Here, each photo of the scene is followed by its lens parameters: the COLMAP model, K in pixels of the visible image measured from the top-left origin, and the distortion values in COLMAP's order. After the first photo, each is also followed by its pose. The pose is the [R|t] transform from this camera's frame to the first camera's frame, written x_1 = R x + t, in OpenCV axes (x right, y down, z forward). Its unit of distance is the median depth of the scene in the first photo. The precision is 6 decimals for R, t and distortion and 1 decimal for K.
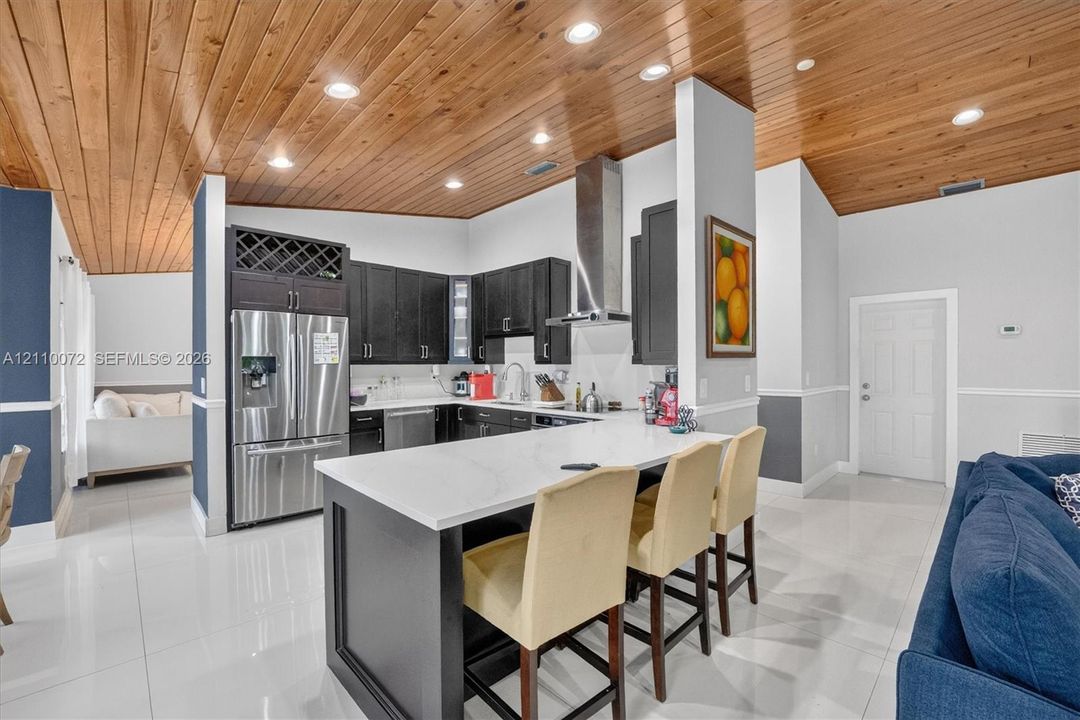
lens RADIAL K [[450.3, 0, 546.0], [0, 450.3, 361.0], [0, 0, 1]] dist [-0.018261, -0.000458]
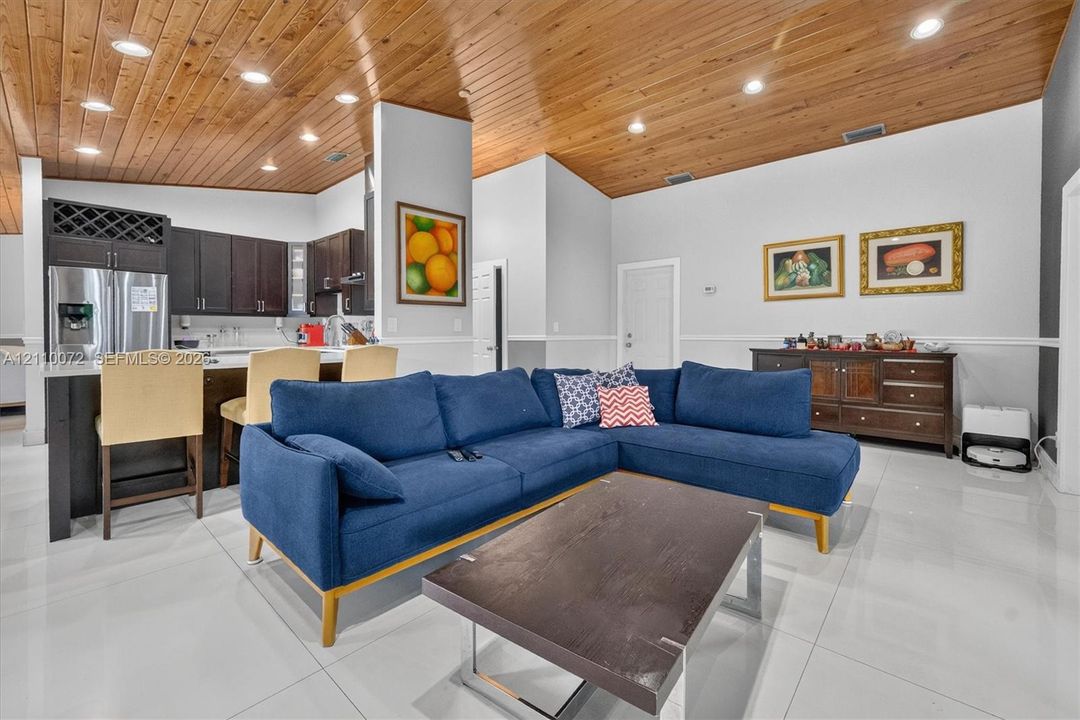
lens RADIAL K [[442.3, 0, 542.2], [0, 442.3, 333.8], [0, 0, 1]] dist [-0.000241, -0.000026]
pose [[0.997665, 0.001254, 0.068280, 0.428313], [-0.001974, 0.999943, 0.010471, 0.042559], [-0.068263, -0.010582, 0.997611, -0.241415]]
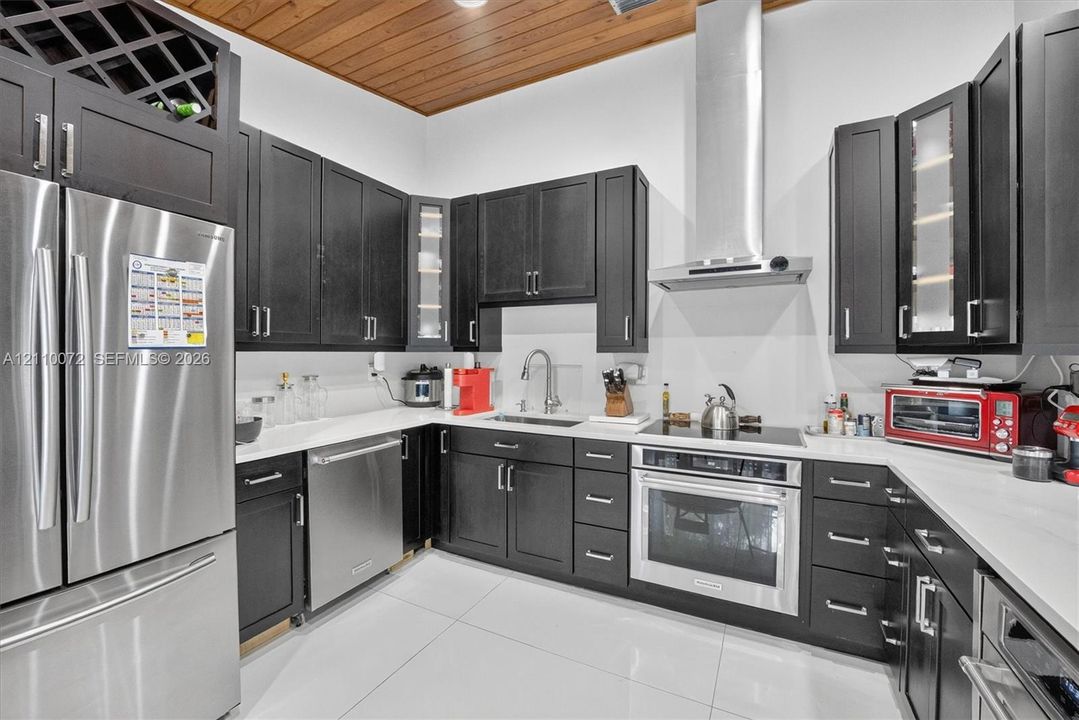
lens RADIAL K [[443.9, 0, 538.8], [0, 443.9, 344.7], [0, 0, 1]] dist [-0.000706, -0.000165]
pose [[0.951290, 0.010072, 0.308133, -0.264444], [-0.006094, 0.999885, -0.013869, 0.005754], [-0.308237, 0.011316, 0.951242, 0.476157]]
